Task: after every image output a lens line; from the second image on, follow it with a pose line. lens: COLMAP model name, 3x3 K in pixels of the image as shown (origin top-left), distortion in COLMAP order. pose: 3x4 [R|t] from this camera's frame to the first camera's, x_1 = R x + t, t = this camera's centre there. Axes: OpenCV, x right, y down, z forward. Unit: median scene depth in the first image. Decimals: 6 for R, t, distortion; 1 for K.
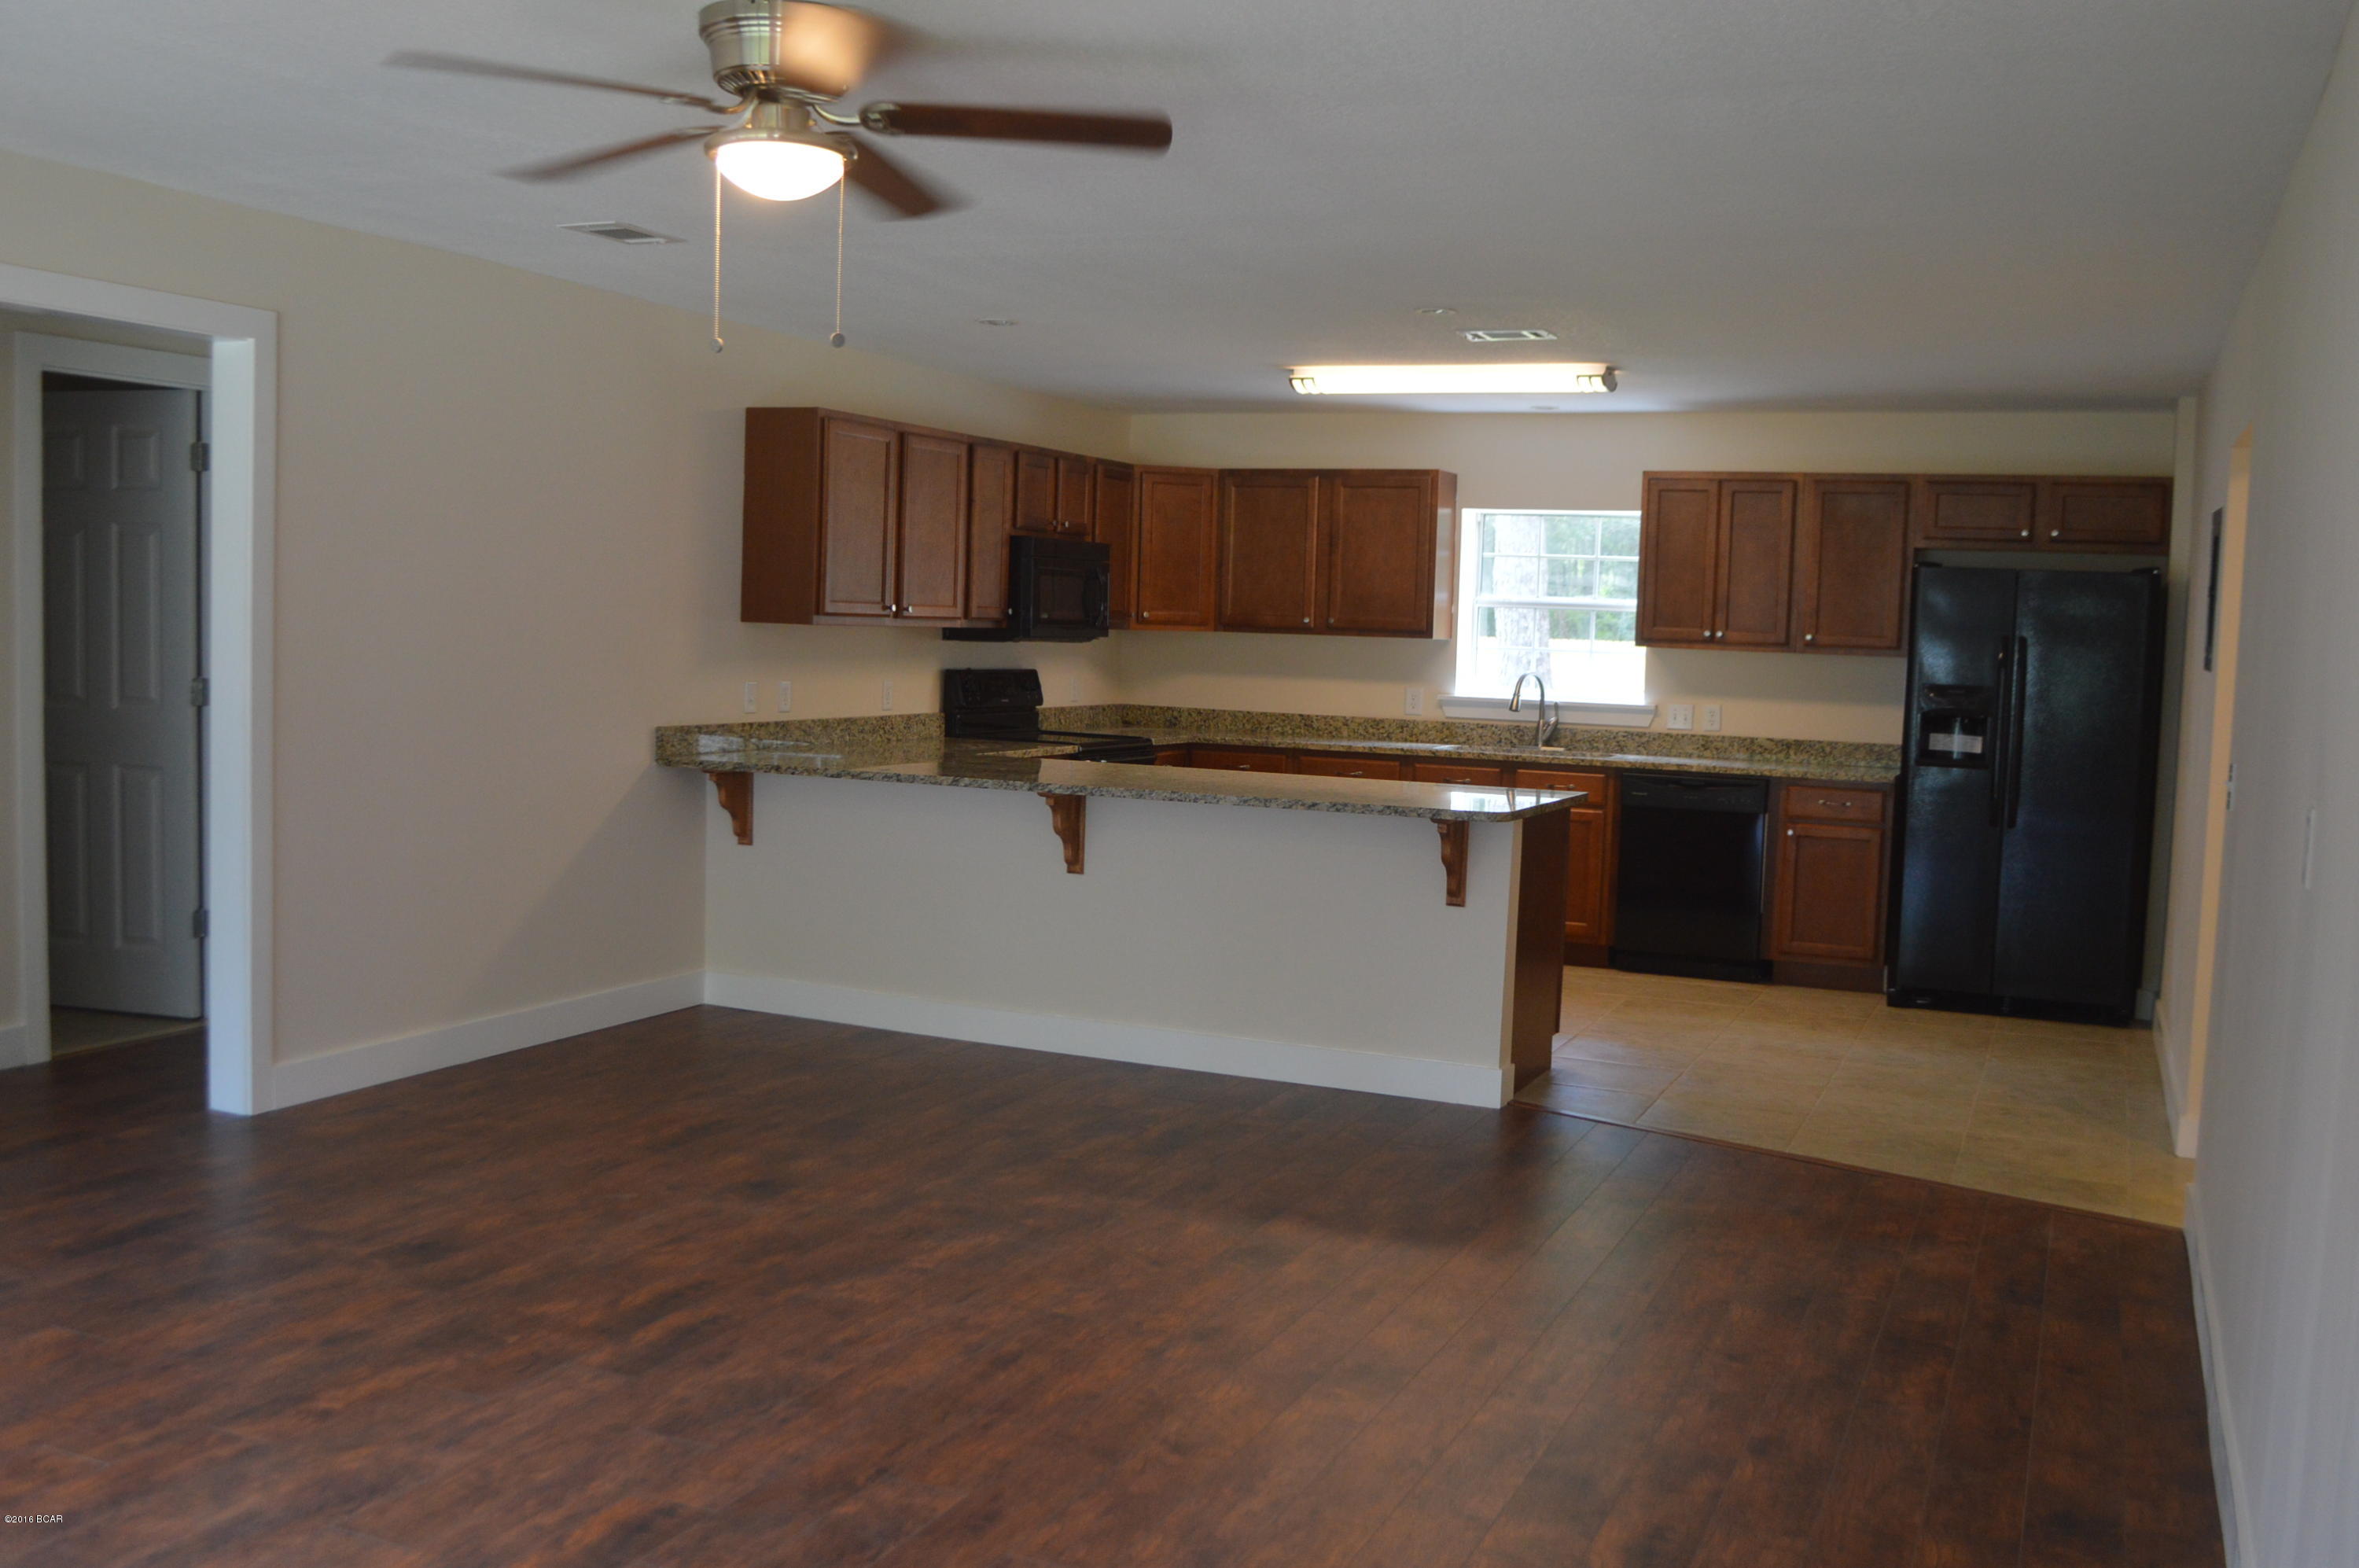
lens RADIAL K [[2204.8, 0, 1166.0], [0, 2204.8, 780.6], [0, 0, 1]] dist [-0.068350, 0.000000]
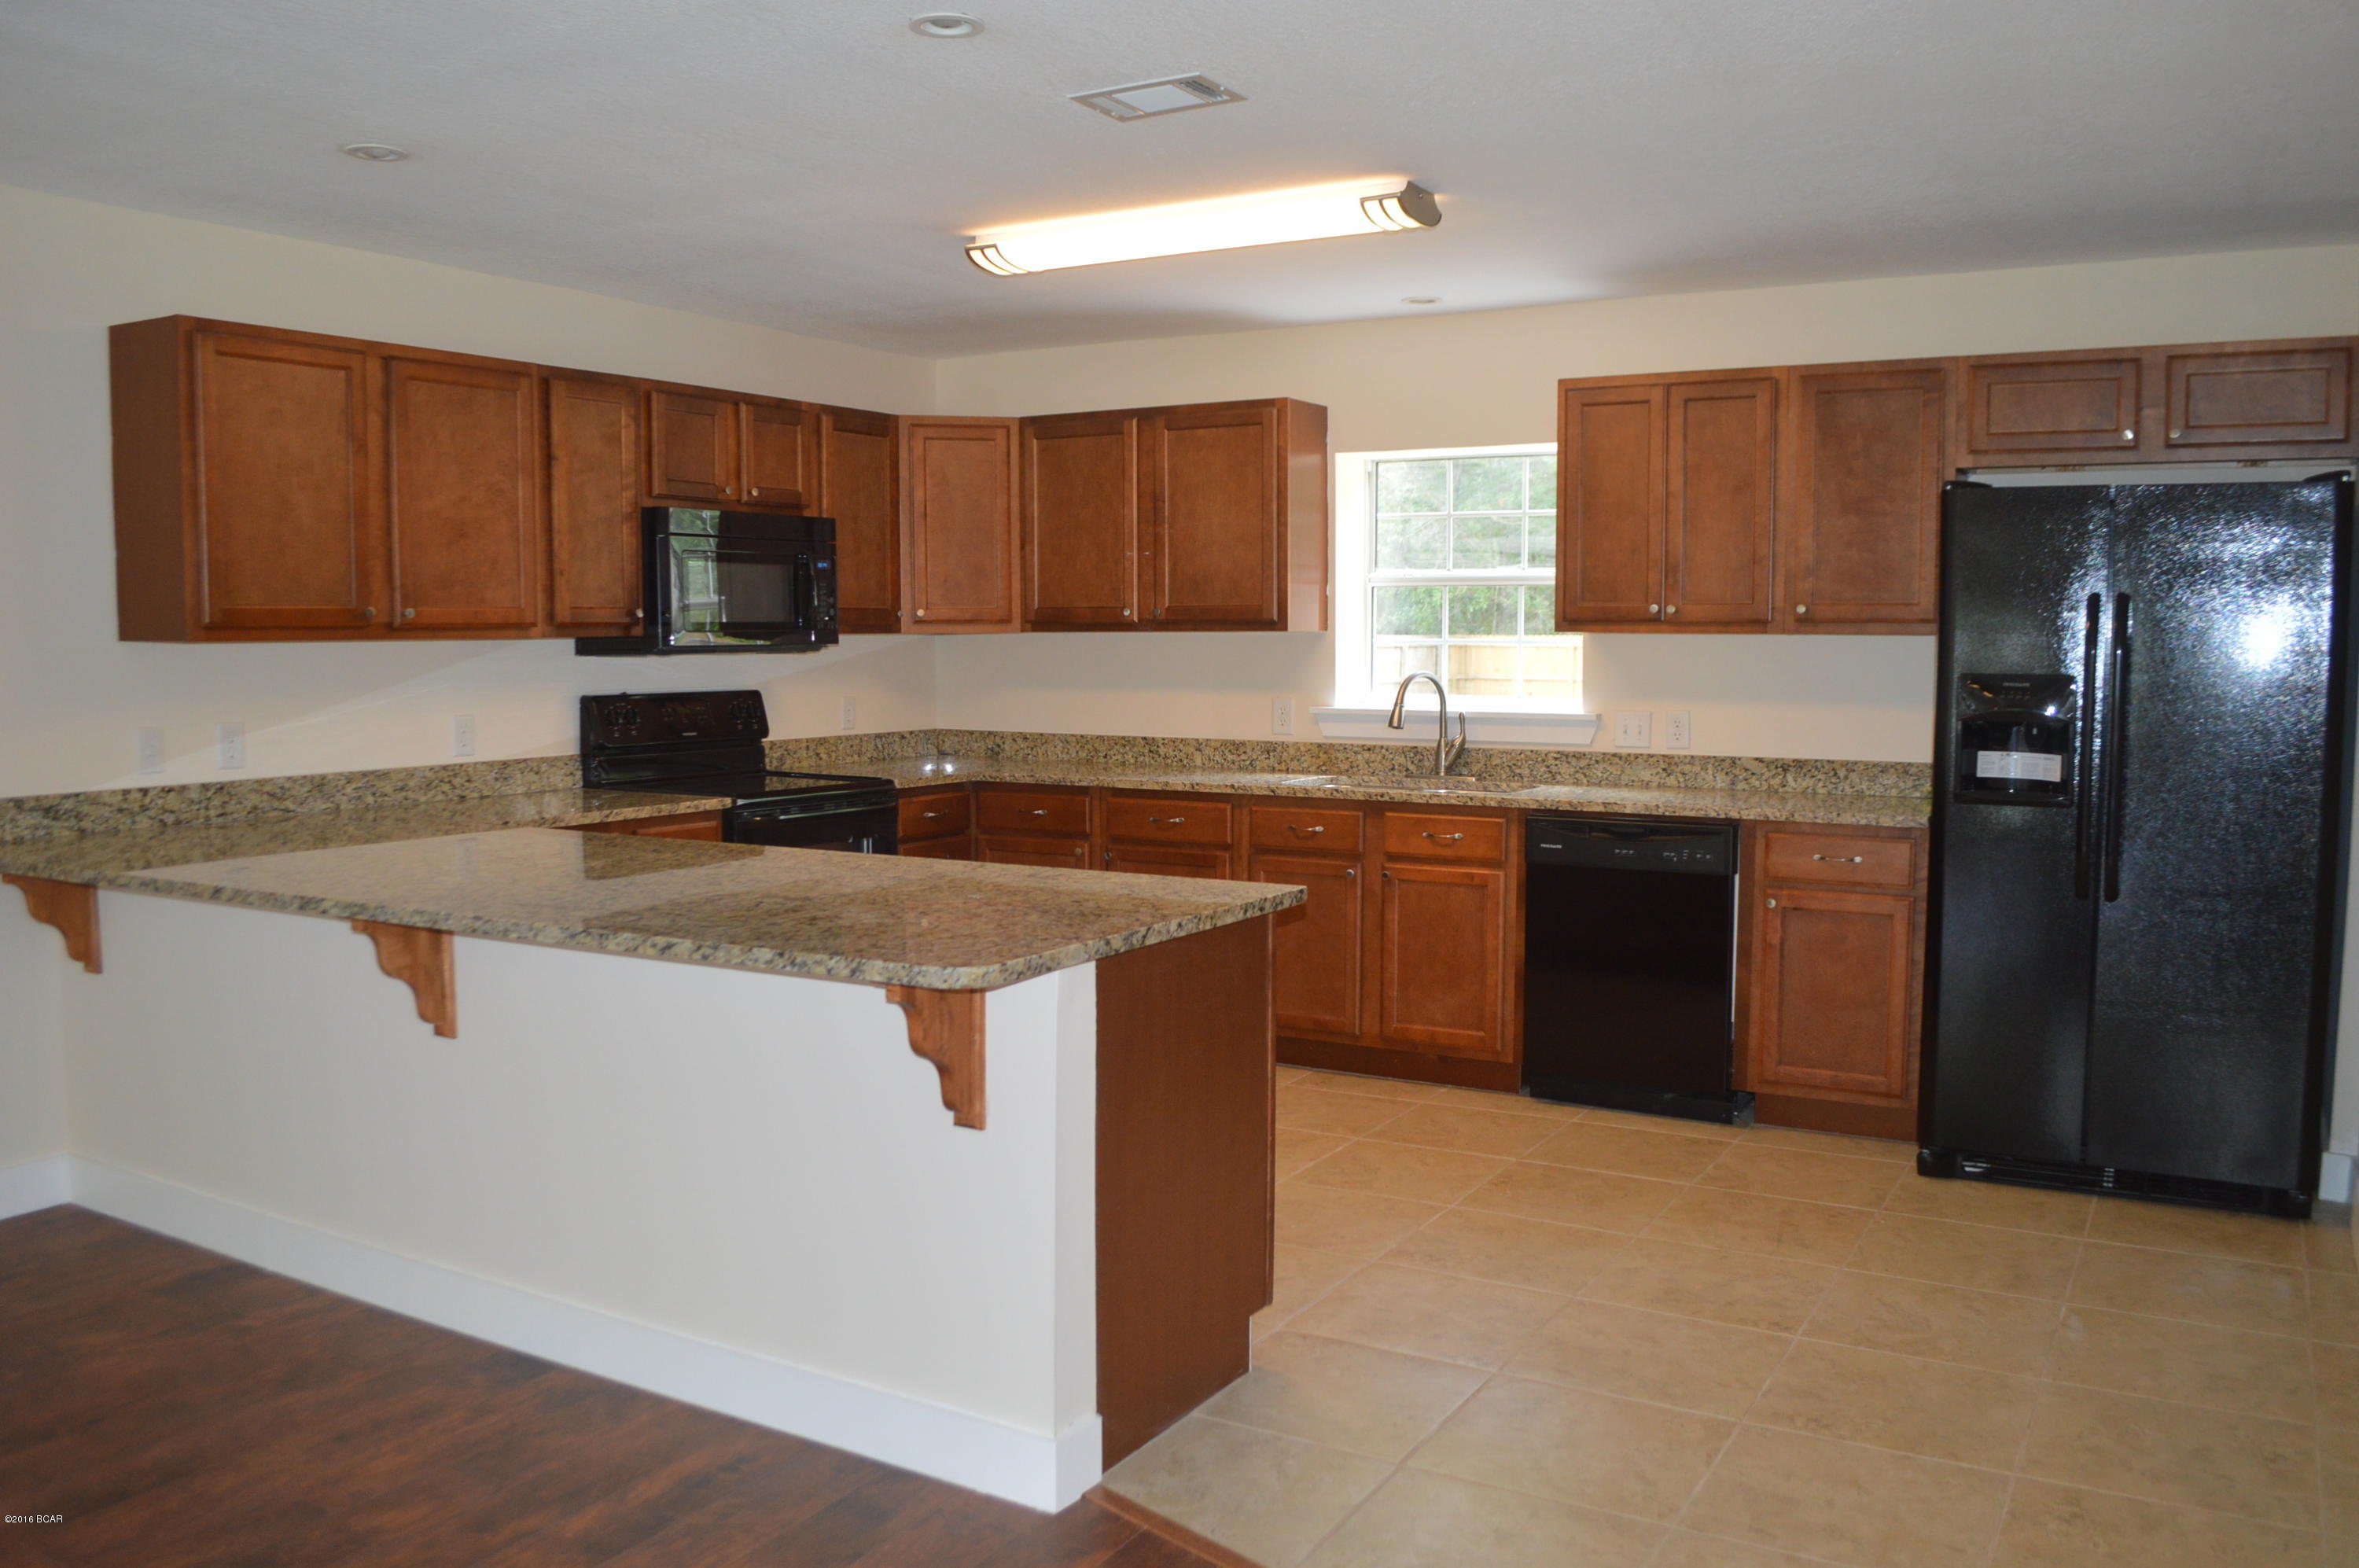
lens RADIAL K [[1889.5, 0, 1176.2], [0, 1889.5, 785.2], [0, 0, 1]] dist [-0.083052, 0.013643]
pose [[0.991907, -0.024123, -0.124653, 0.171658], [0.025011, 0.999672, 0.005569, -0.019030], [0.124477, -0.008641, 0.992185, 0.401252]]
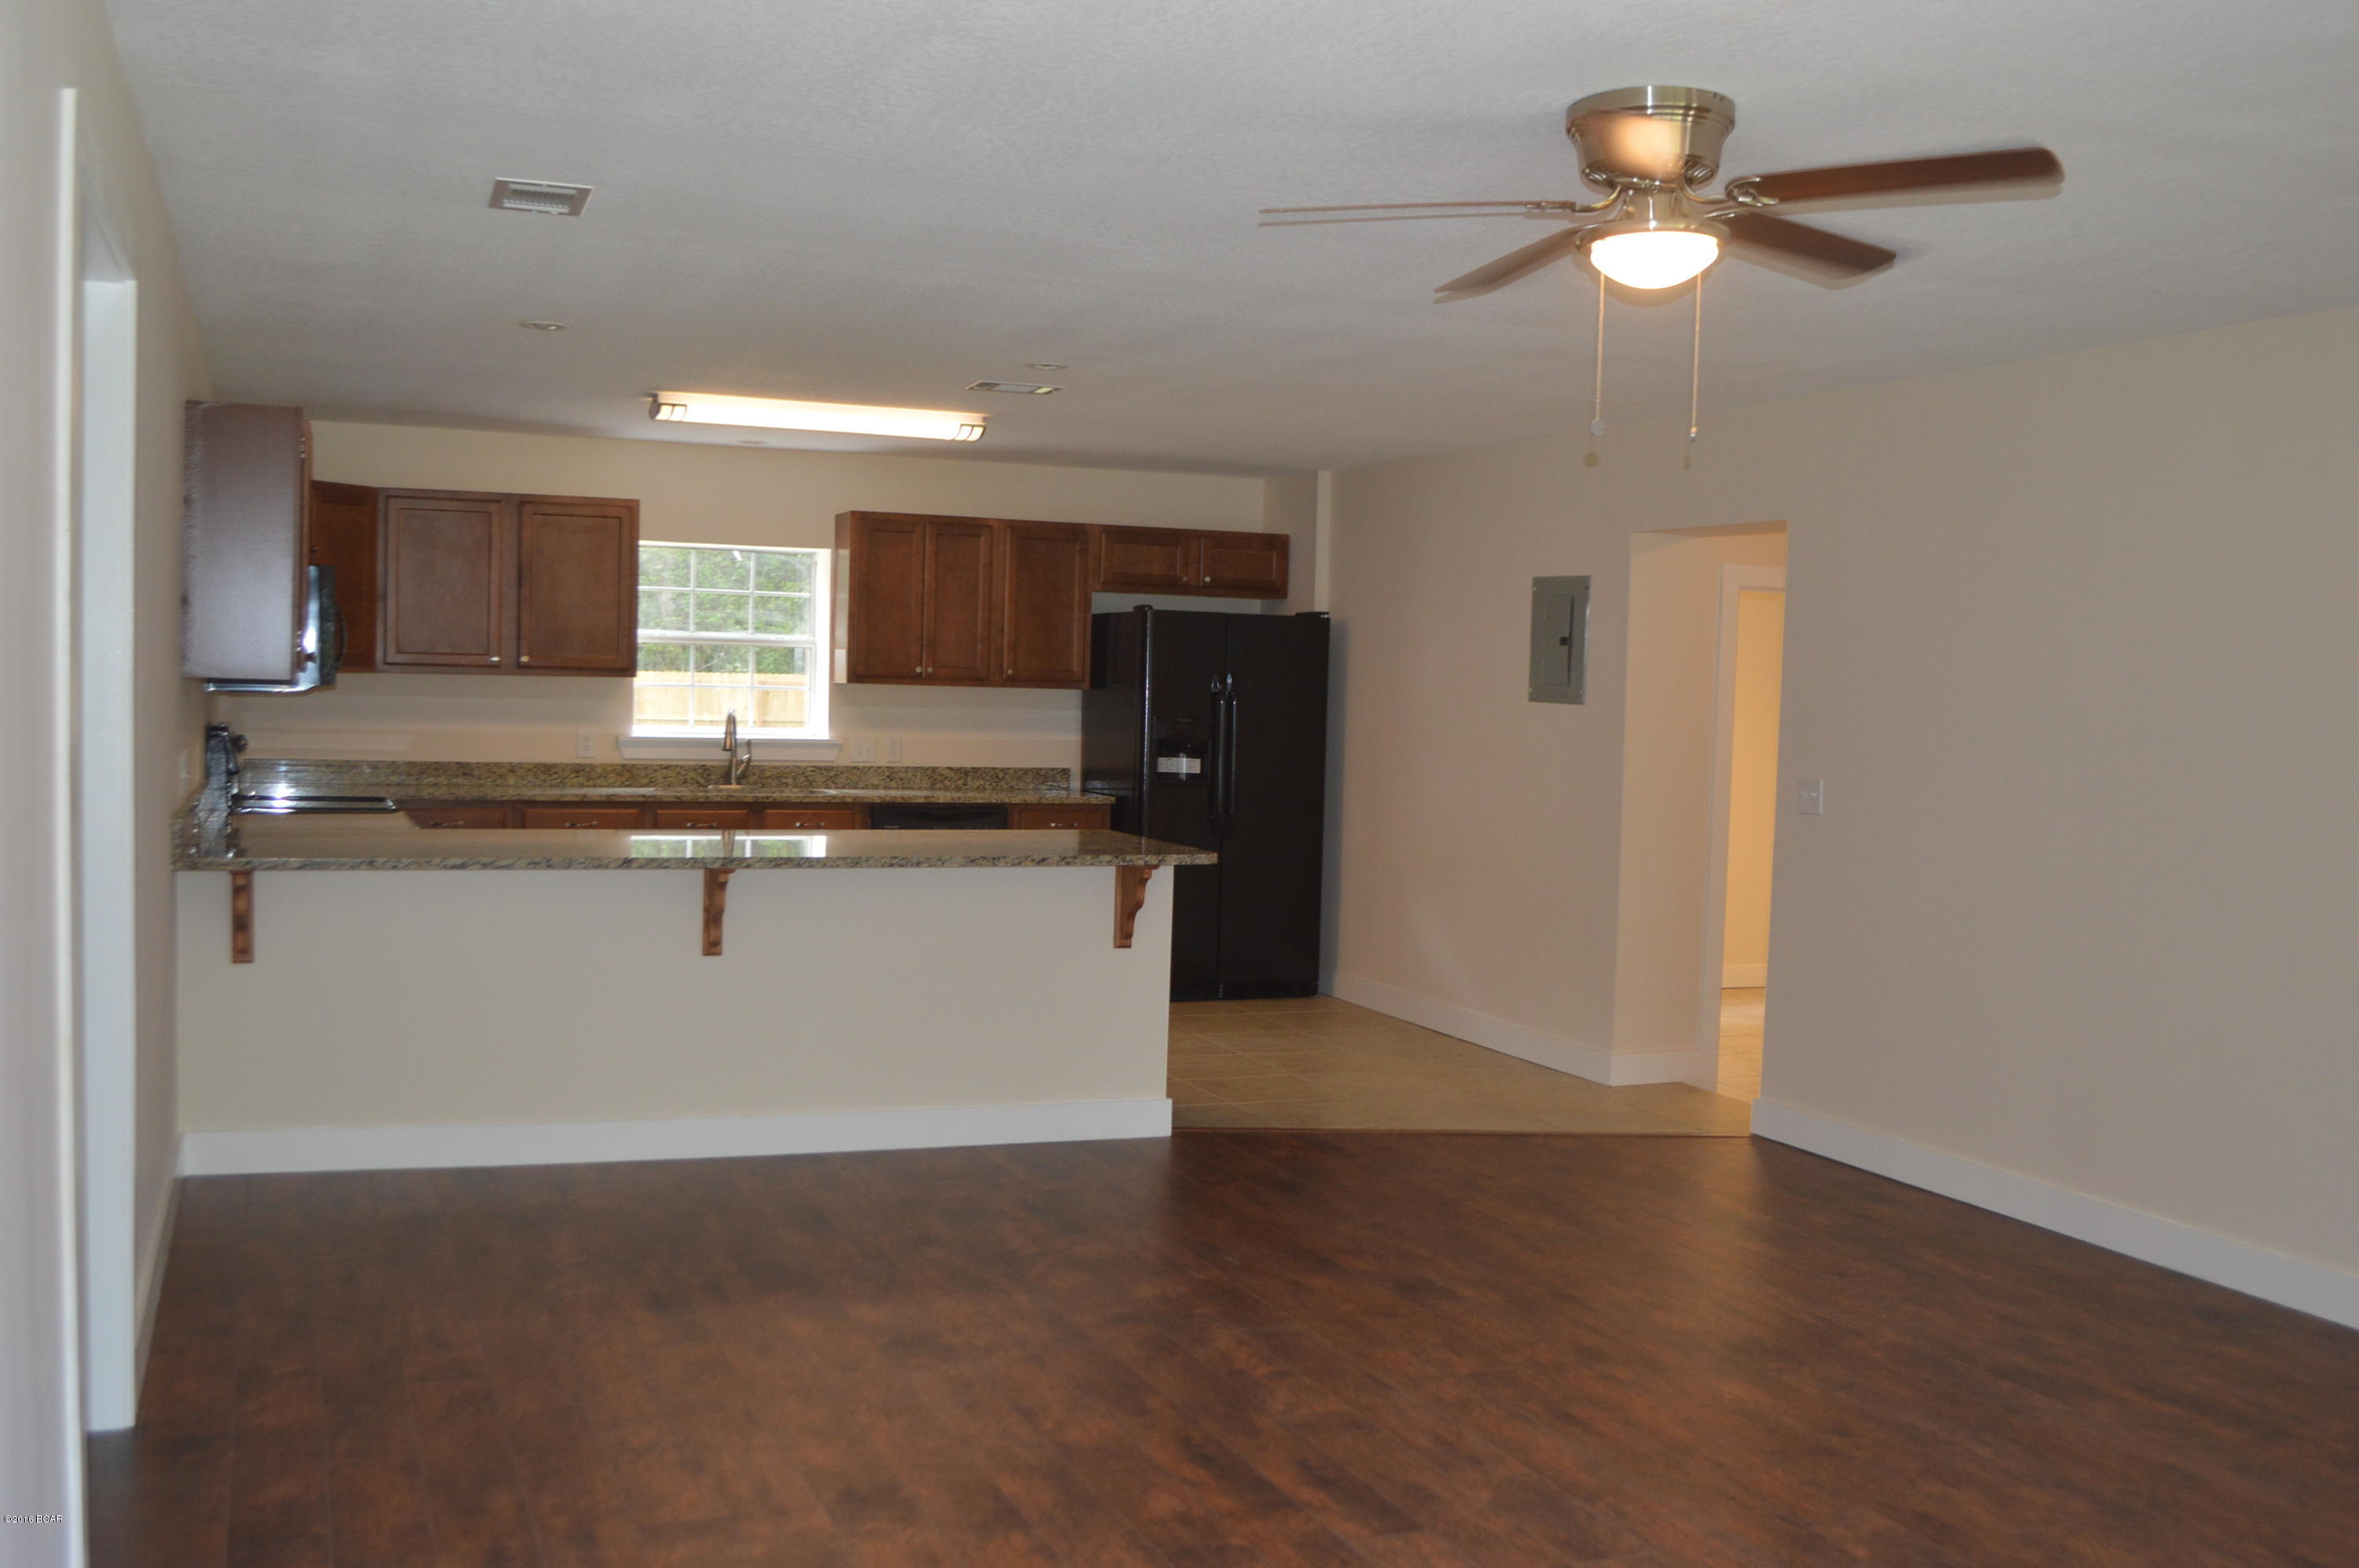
lens RADIAL K [[2204.8, 0, 1159.6], [0, 2204.8, 782.5], [0, 0, 1]] dist [-0.068350, 0.000000]
pose [[0.705761, -0.047362, 0.706865, -0.416465], [0.048048, 0.998665, 0.018939, -0.027932], [-0.706819, 0.020597, 0.707095, 0.183179]]
